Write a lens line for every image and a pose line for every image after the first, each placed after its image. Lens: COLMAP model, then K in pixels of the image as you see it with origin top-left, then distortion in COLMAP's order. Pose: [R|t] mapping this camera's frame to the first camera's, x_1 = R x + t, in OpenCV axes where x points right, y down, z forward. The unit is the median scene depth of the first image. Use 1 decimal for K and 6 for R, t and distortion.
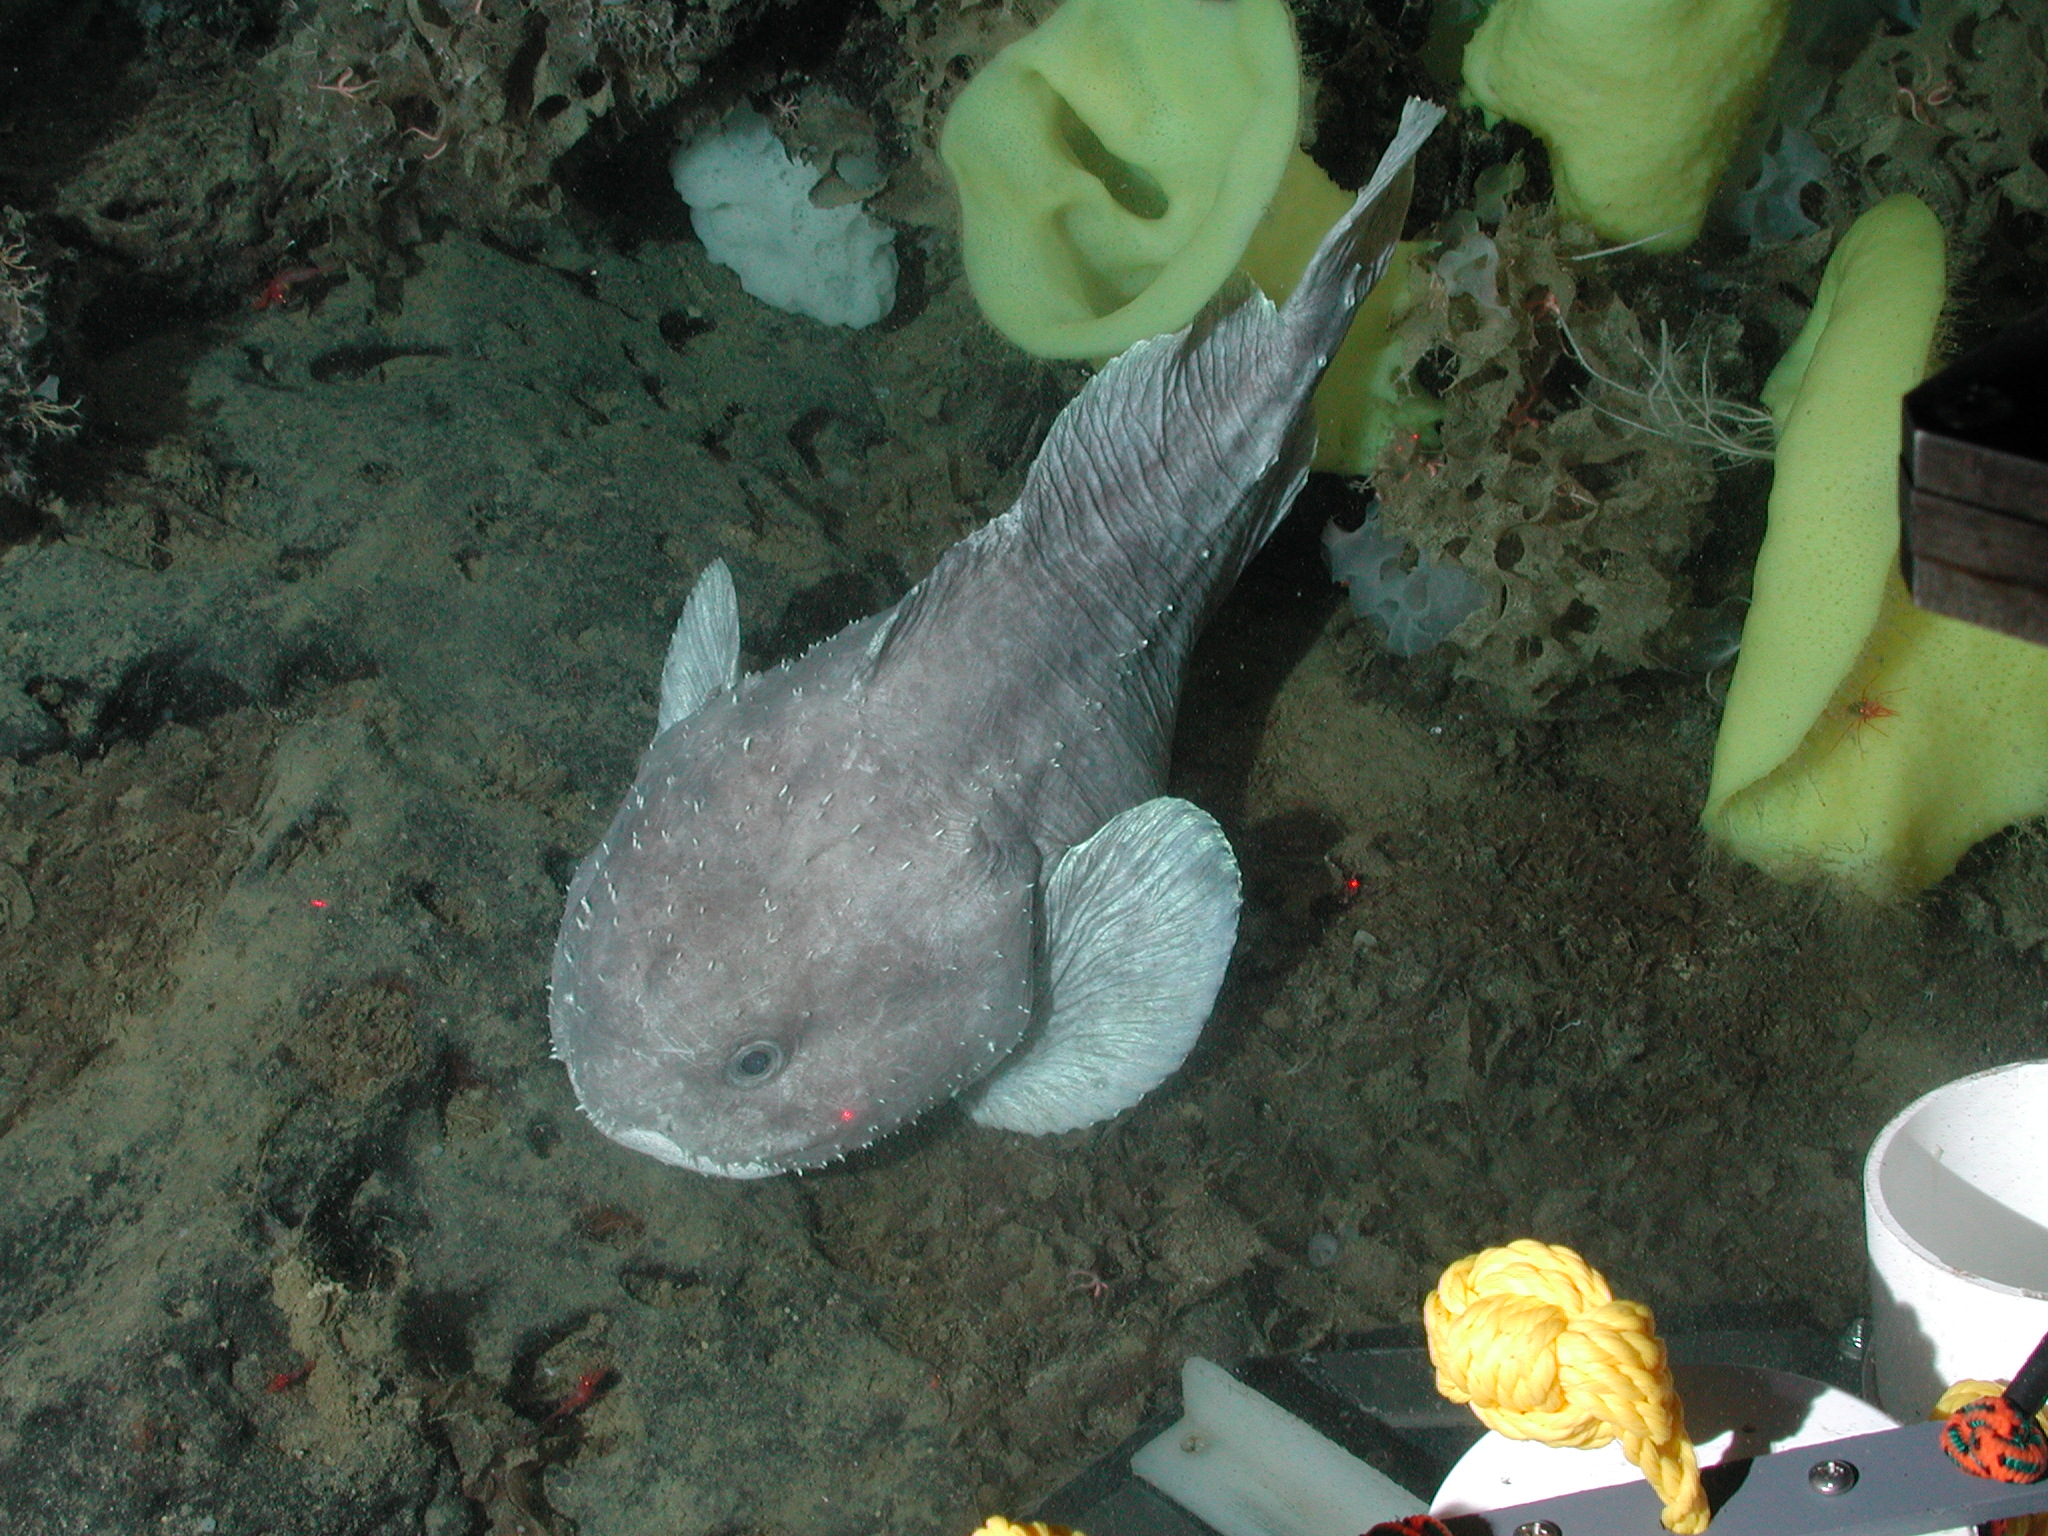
lens RADIAL K [[3196.1, 0, 1031.8], [0, 3196.1, 781.1], [0, 0, 1]] dist [0.052794, 0.000000]
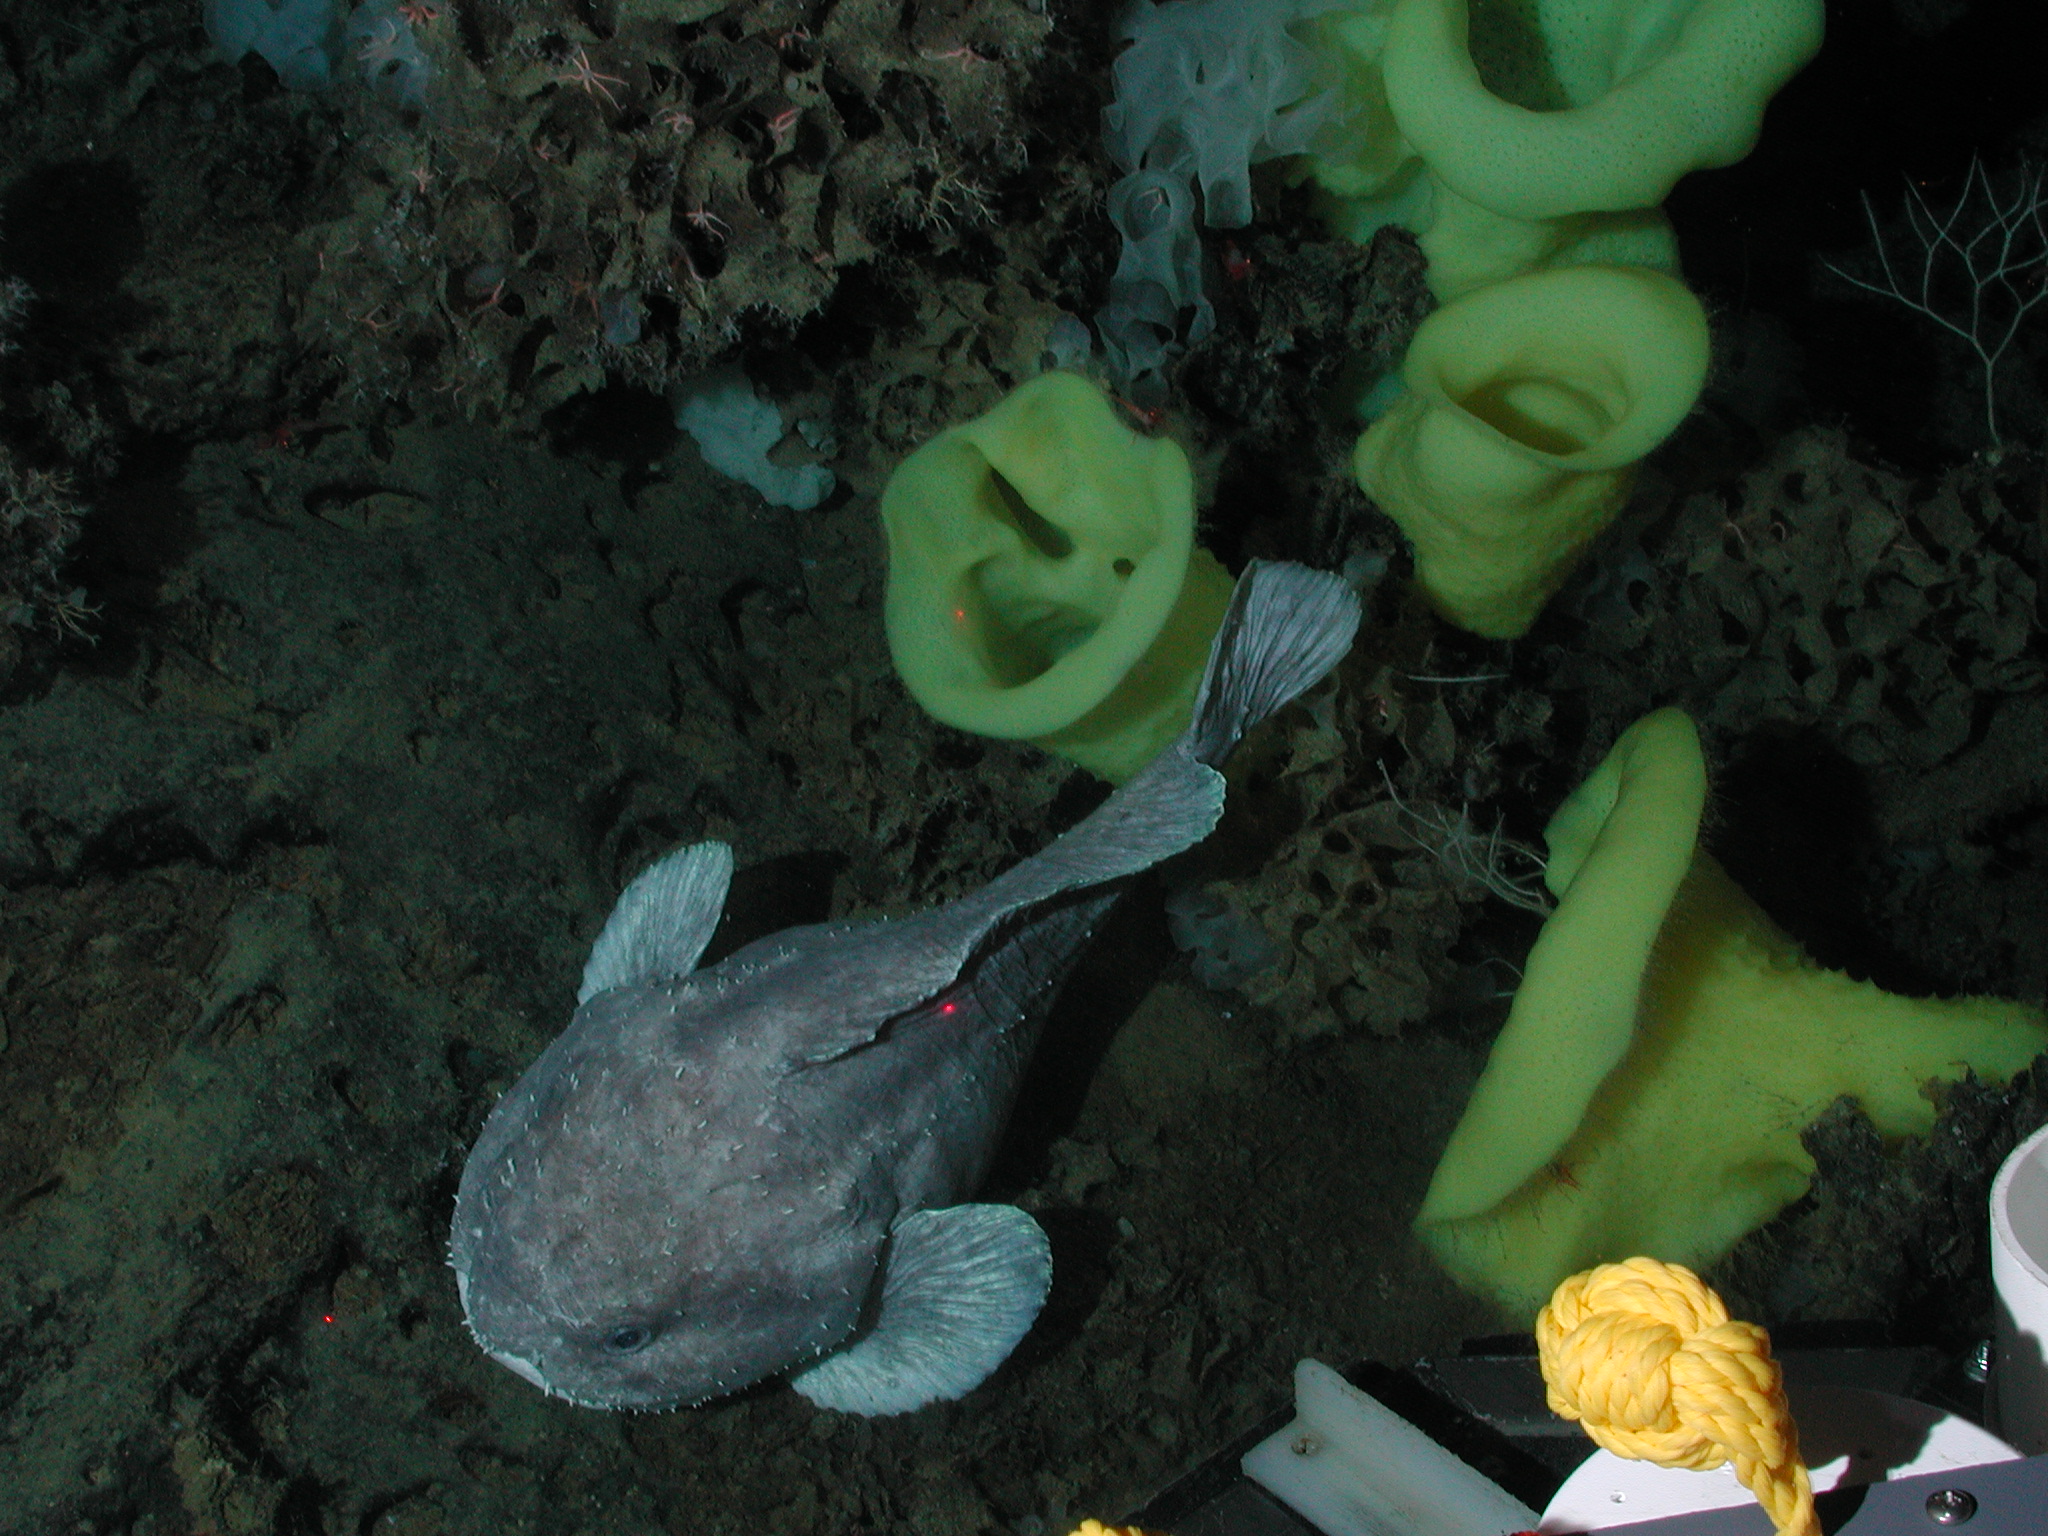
lens RADIAL K [[3196.1, 0, 1029.8], [0, 3196.1, 771.3], [0, 0, 1]] dist [0.052794, 0.000000]
pose [[0.985229, 0.164337, 0.048130, -0.015747], [-0.169831, 0.973715, 0.151777, -0.287058], [-0.021922, -0.157709, 0.987242, -0.143886]]
